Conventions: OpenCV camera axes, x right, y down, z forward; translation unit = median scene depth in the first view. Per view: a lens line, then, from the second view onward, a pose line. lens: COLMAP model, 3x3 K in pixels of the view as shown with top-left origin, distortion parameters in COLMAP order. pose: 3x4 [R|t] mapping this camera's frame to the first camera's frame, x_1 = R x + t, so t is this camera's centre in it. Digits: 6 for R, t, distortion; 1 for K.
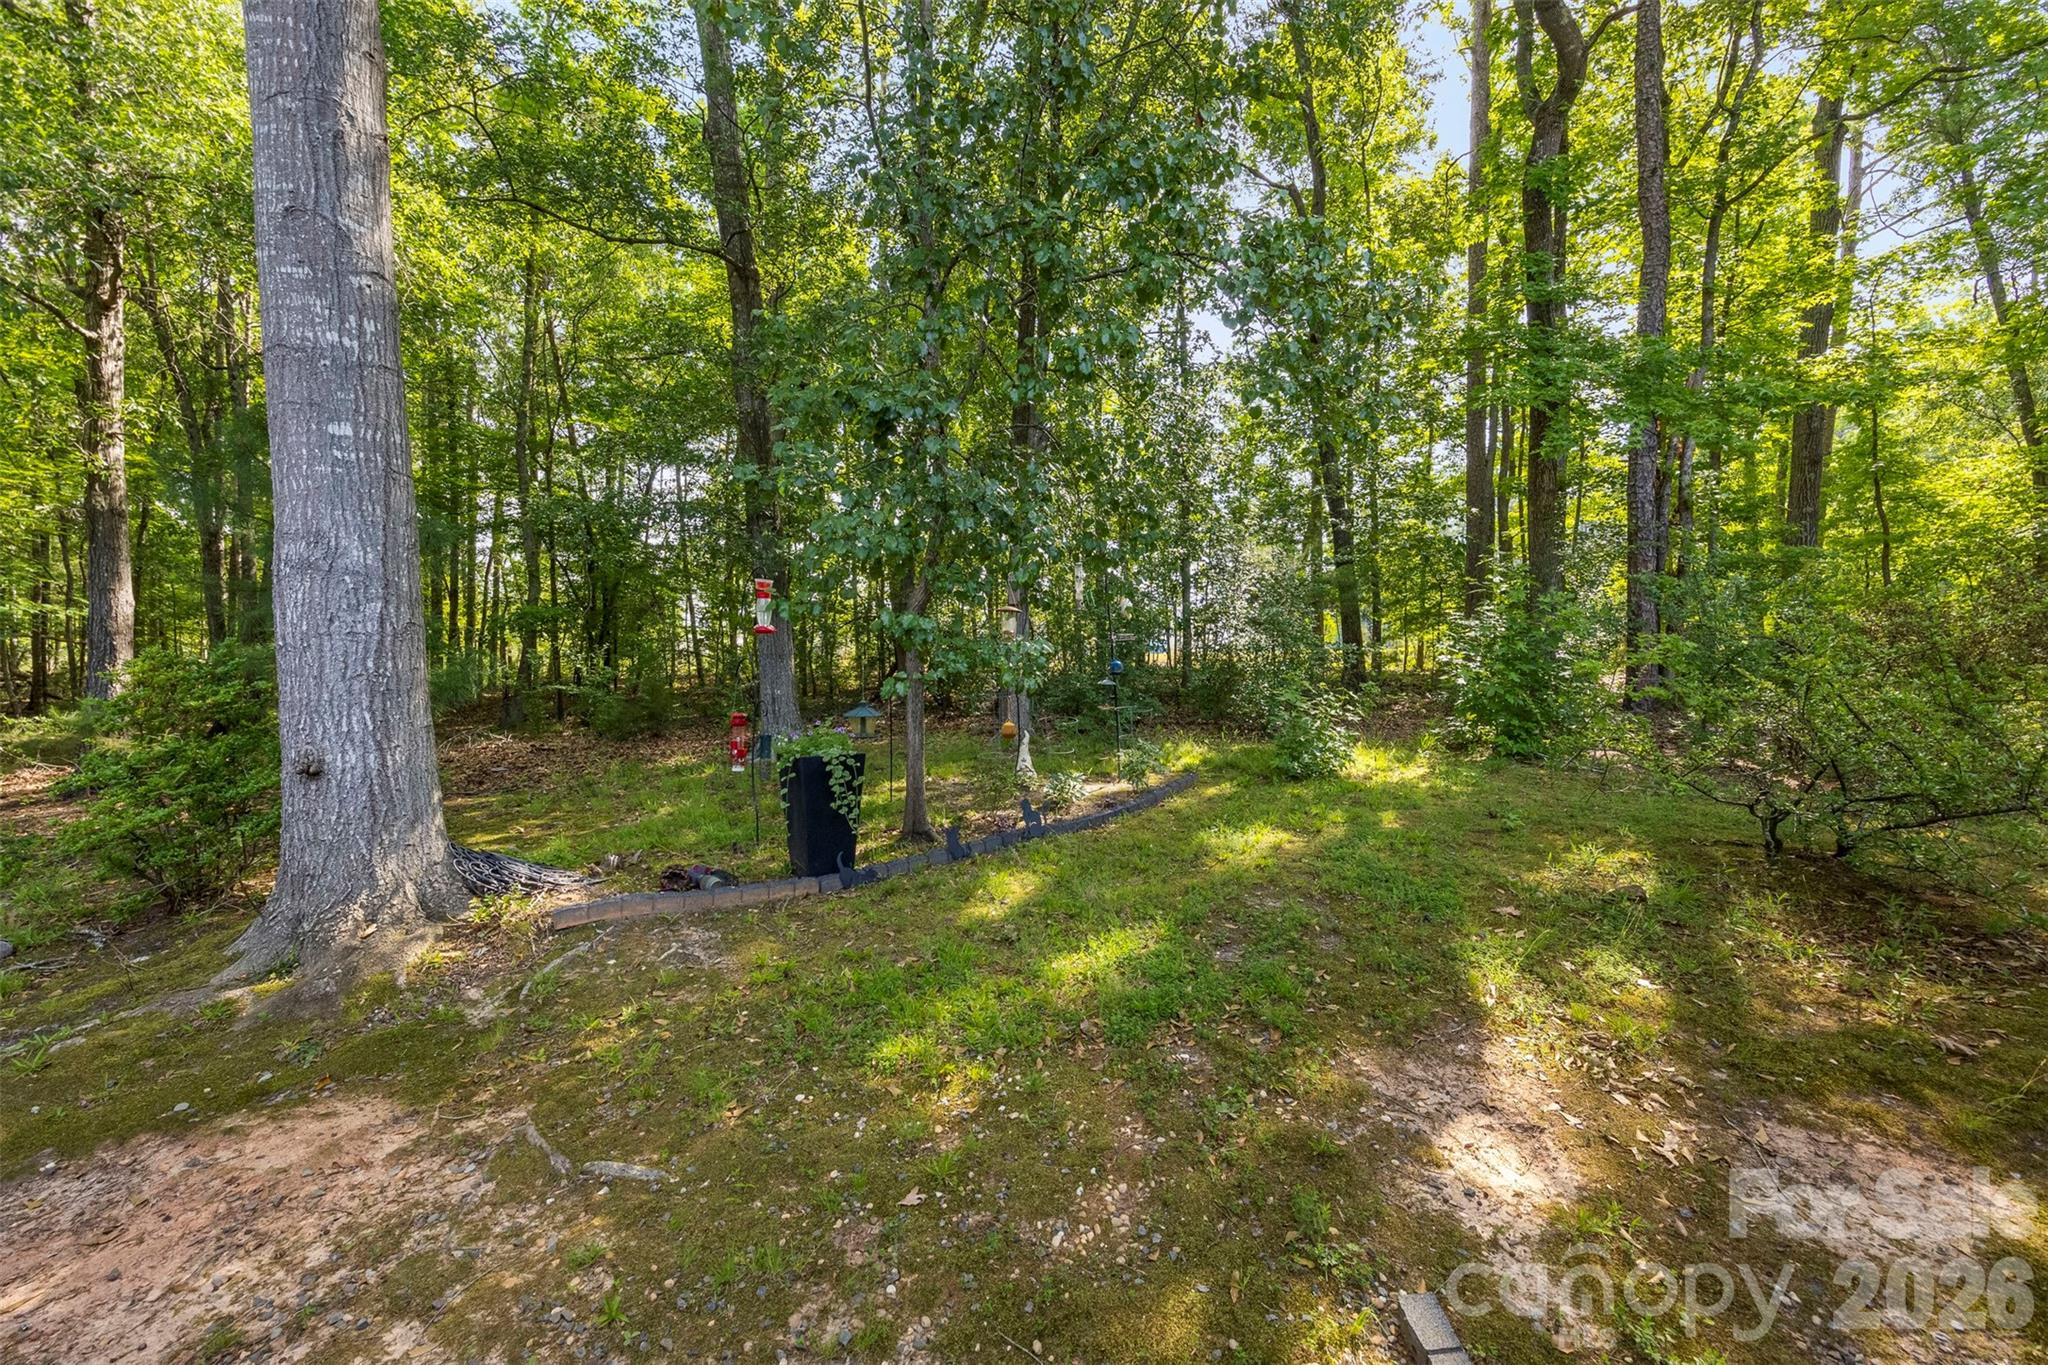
lens RADIAL K [[792.7, 0, 1024.7], [0, 792.7, 683.4], [0, 0, 1]] dist [-0.003645, -0.000285]
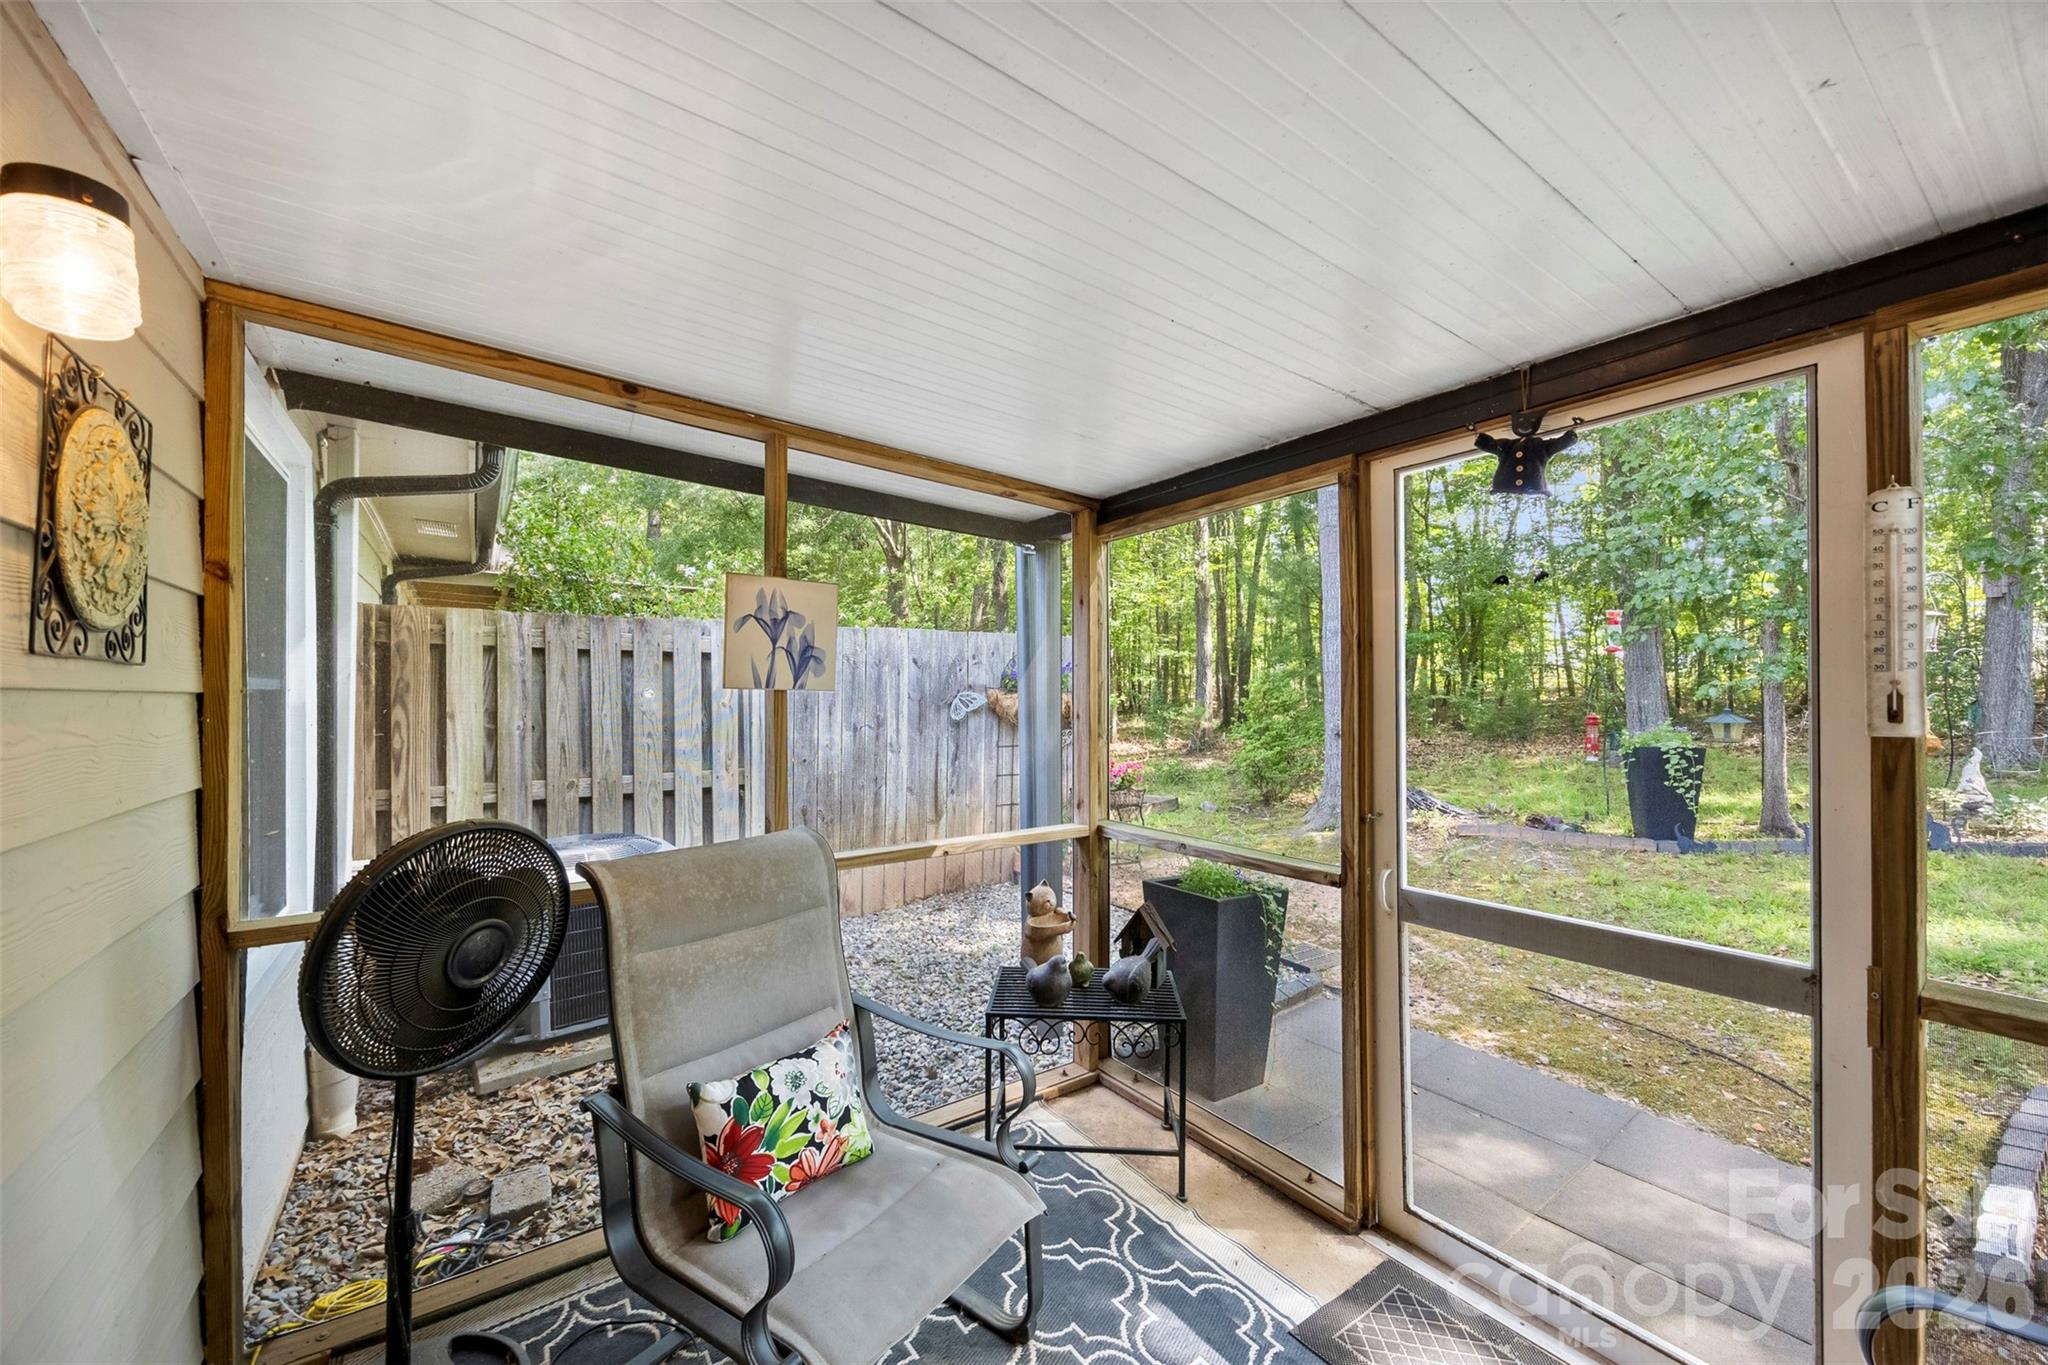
lens RADIAL K [[792.7, 0, 1028.0], [0, 792.7, 690.7], [0, 0, 1]] dist [-0.003645, -0.000285]
pose [[0.545210, -0.004001, -0.838290, 0.252965], [-0.003672, 0.999968, -0.007161, 0.013131], [0.838291, 0.006983, 0.545178, -0.543867]]
